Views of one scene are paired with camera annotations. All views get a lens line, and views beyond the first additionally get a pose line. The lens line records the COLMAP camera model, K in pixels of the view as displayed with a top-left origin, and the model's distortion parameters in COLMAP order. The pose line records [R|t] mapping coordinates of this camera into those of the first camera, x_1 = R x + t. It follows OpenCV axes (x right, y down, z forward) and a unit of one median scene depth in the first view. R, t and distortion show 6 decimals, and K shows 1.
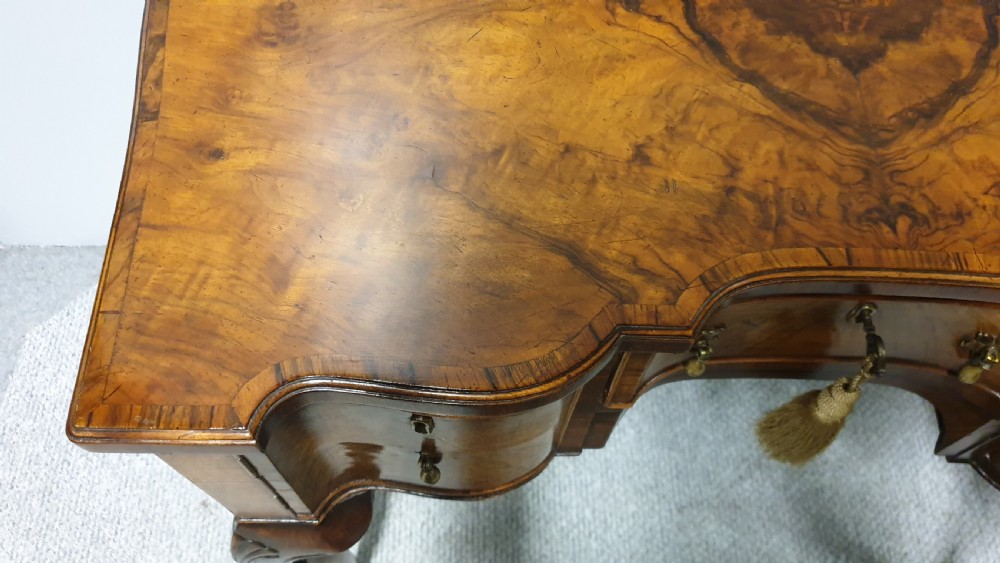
lens RADIAL K [[792.8, 0, 512.0], [0, 792.8, 294.2], [0, 0, 1]] dist [0.048494, -0.070044]
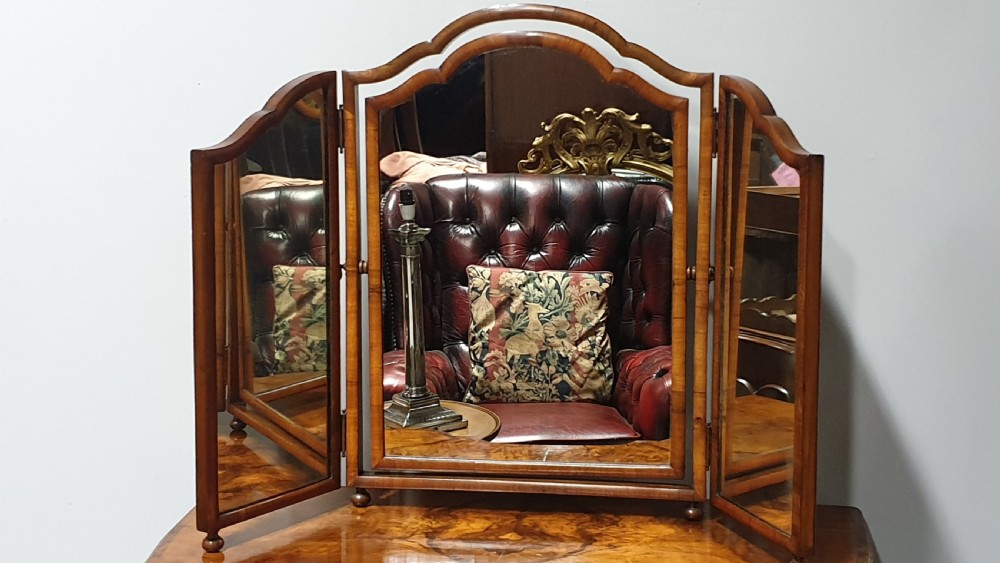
lens RADIAL K [[1651.2, 0, 544.7], [0, 1651.2, 272.9], [0, 0, 1]] dist [0.226648, 0.000000]
pose [[0.992183, -0.020741, -0.123057, 1.056843], [-0.088754, 0.575928, -0.812669, 2.673804], [0.087728, 0.817238, 0.569585, -1.929551]]
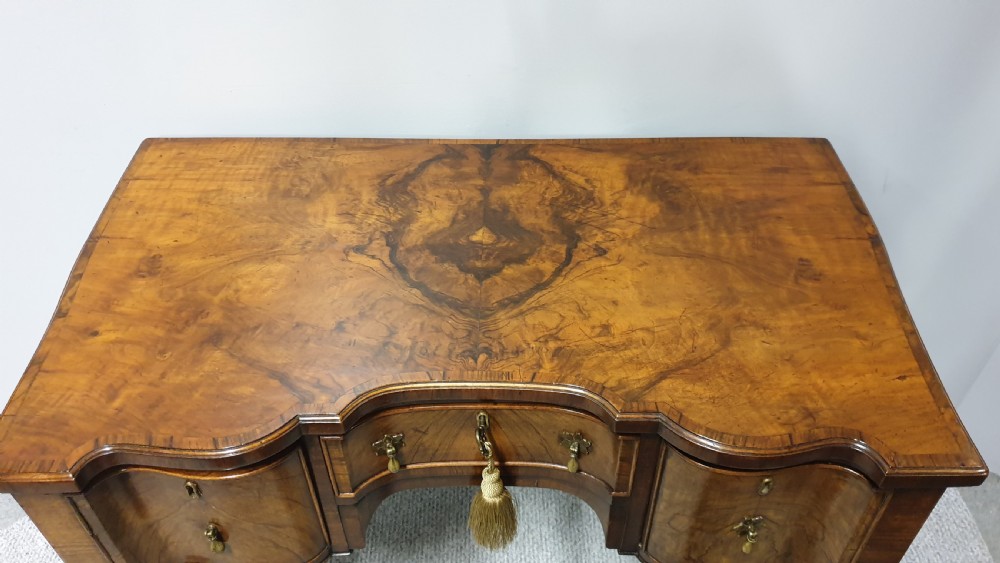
lens RADIAL K [[792.8, 0, 516.8], [0, 792.8, 266.0], [0, 0, 1]] dist [0.048494, -0.070044]
pose [[0.999237, -0.034334, -0.018595, 0.536837], [0.025295, 0.932002, -0.361568, 0.310367], [0.029745, 0.360822, 0.932160, -0.600798]]
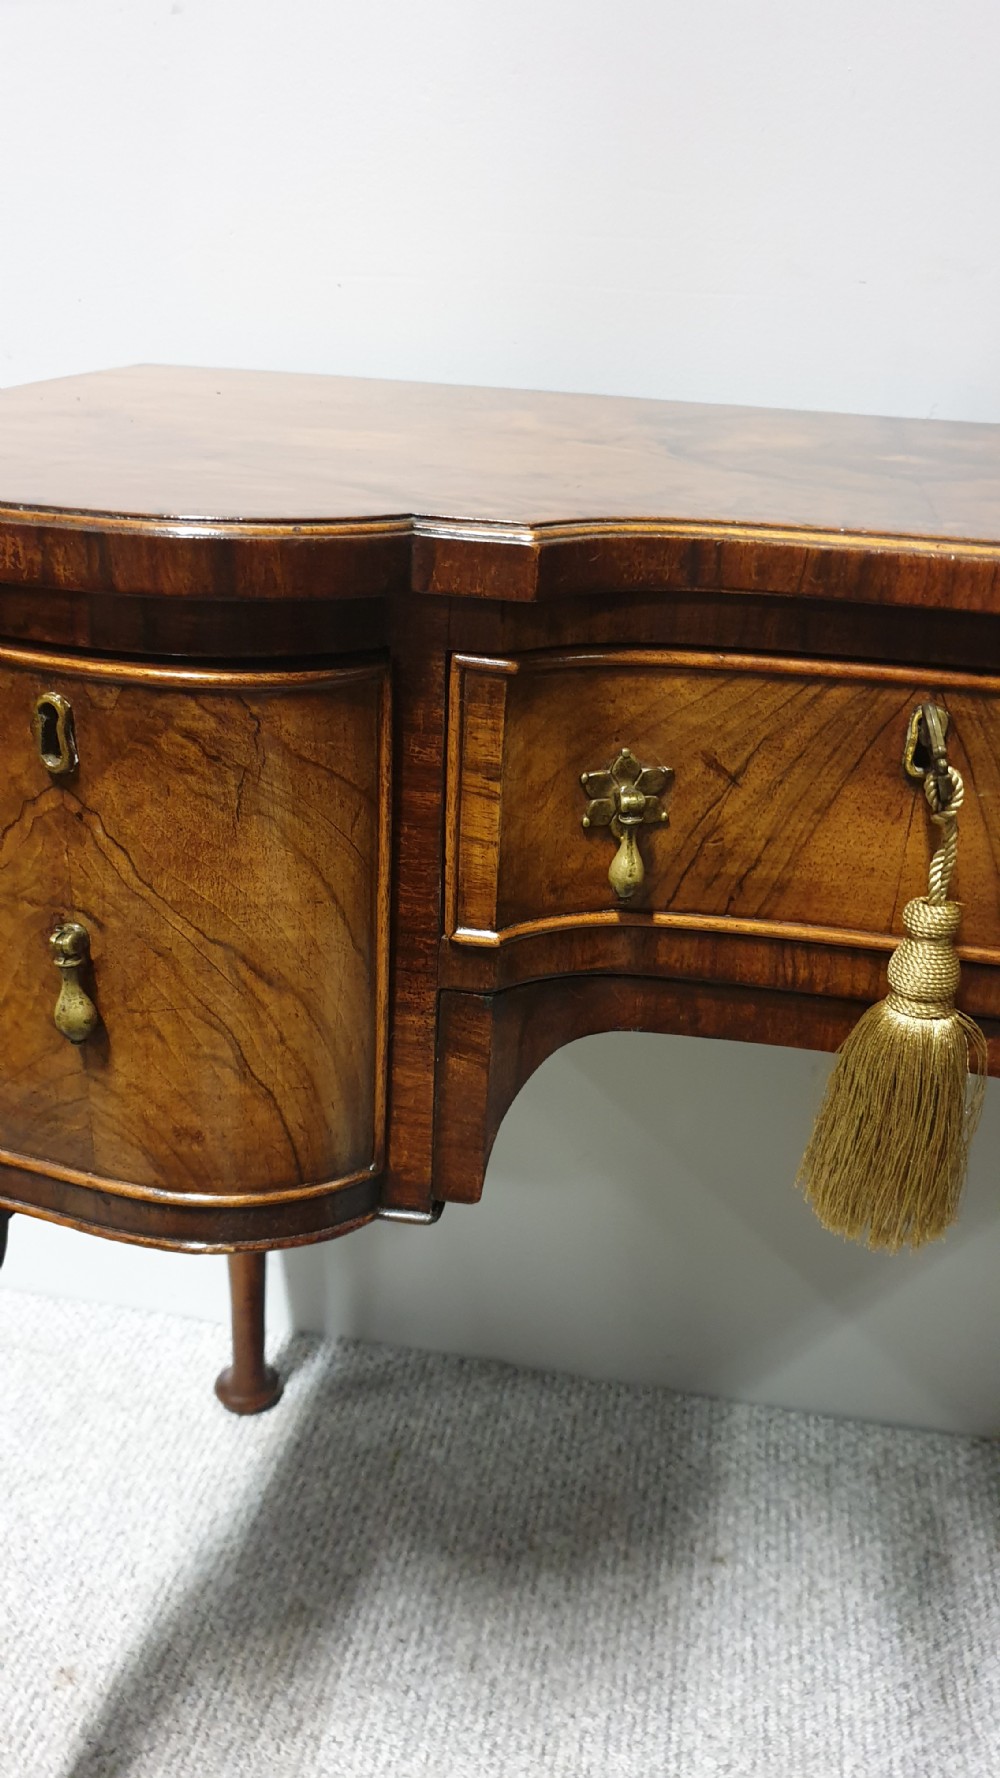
lens RADIAL K [[1407.4, 0, 511.7], [0, 1407.4, 938.2], [0, 0, 1]] dist [0.047874, -0.047207]
pose [[0.982535, 0.084089, -0.165994, 0.328095], [-0.168329, 0.781889, -0.600263, 0.722816], [0.079313, 0.617720, 0.782388, 0.320828]]
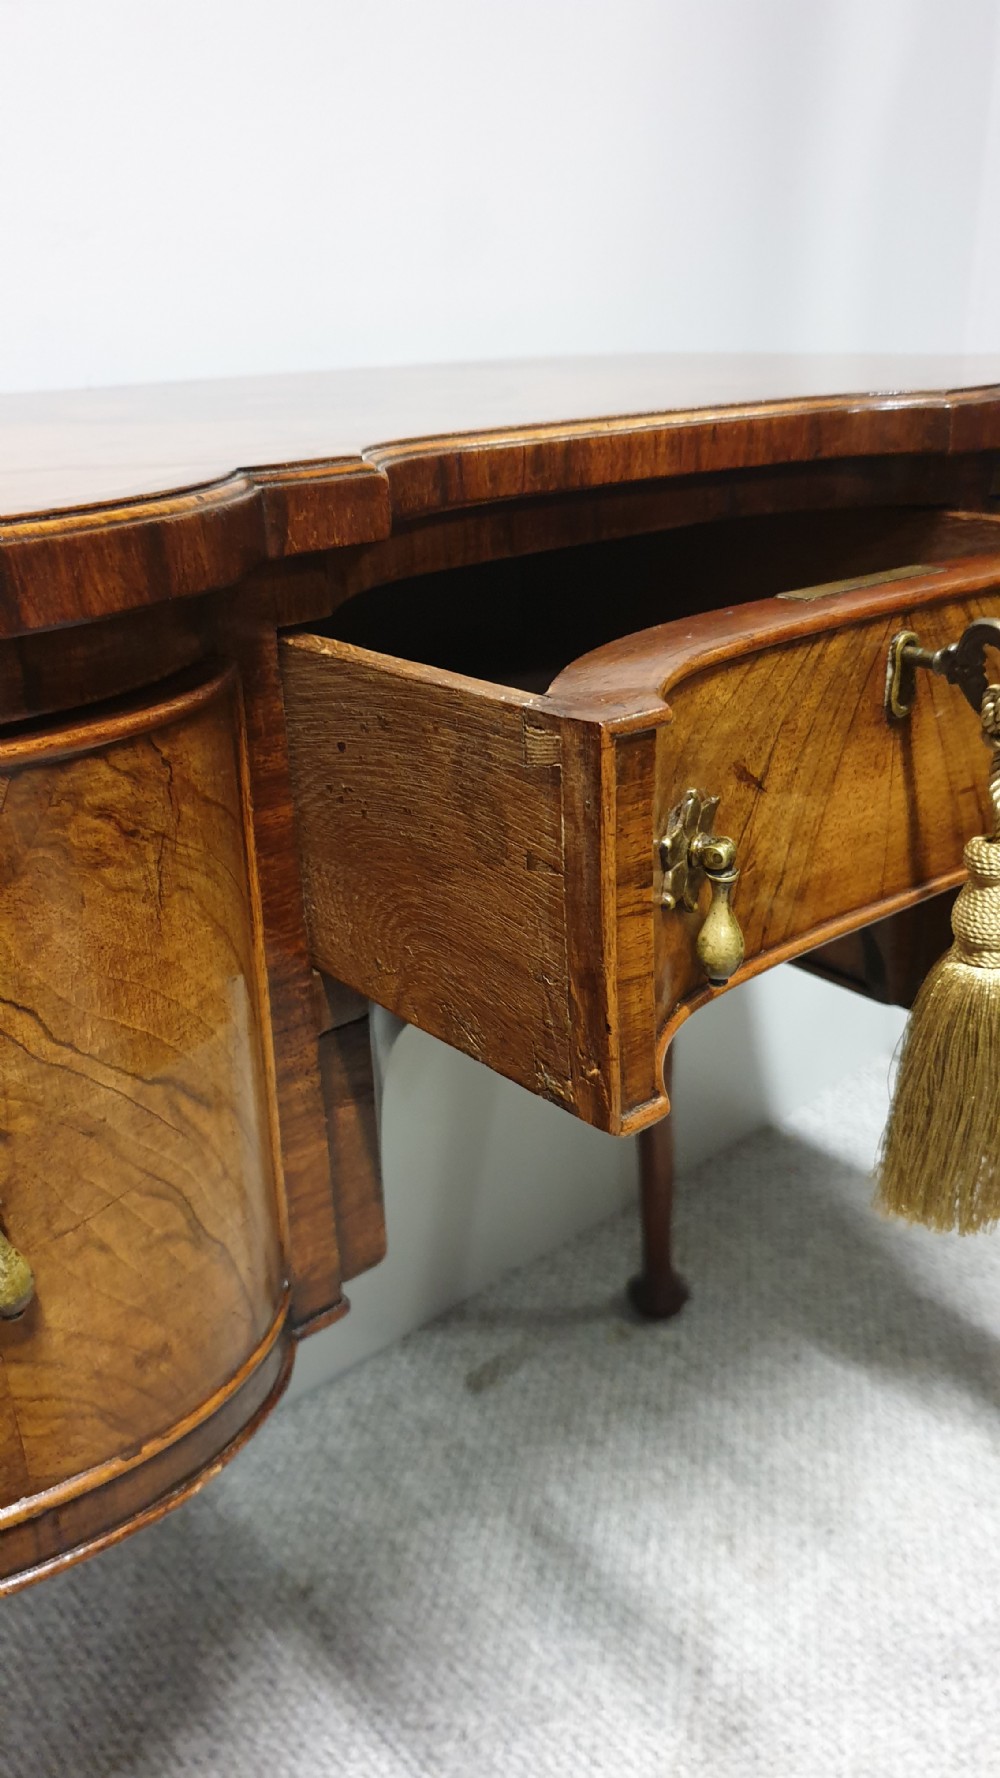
lens RADIAL K [[1409.6, 0, 499.6], [0, 1409.6, 935.2], [0, 0, 1]] dist [0.048494, -0.070044]
pose [[0.768379, -0.321668, 0.553284, -0.243108], [0.598143, 0.668436, -0.442062, 0.560048], [-0.227637, 0.670614, 0.706016, 0.457607]]
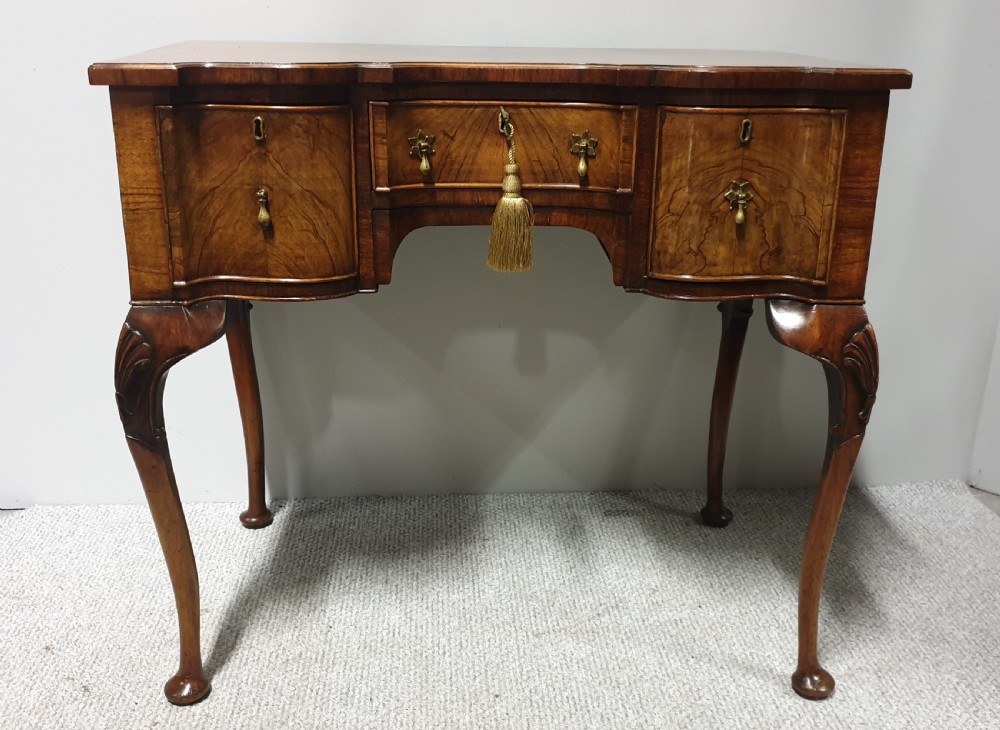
lens RADIAL K [[1024.5, 0, 519.3], [0, 1024.5, 358.8], [0, 0, 1]] dist [0.047141, 0.000000]
pose [[0.997815, -0.043440, 0.049783, 0.322790], [0.065781, 0.723571, -0.687108, 2.060208], [-0.006174, 0.688882, 0.724847, -0.363011]]
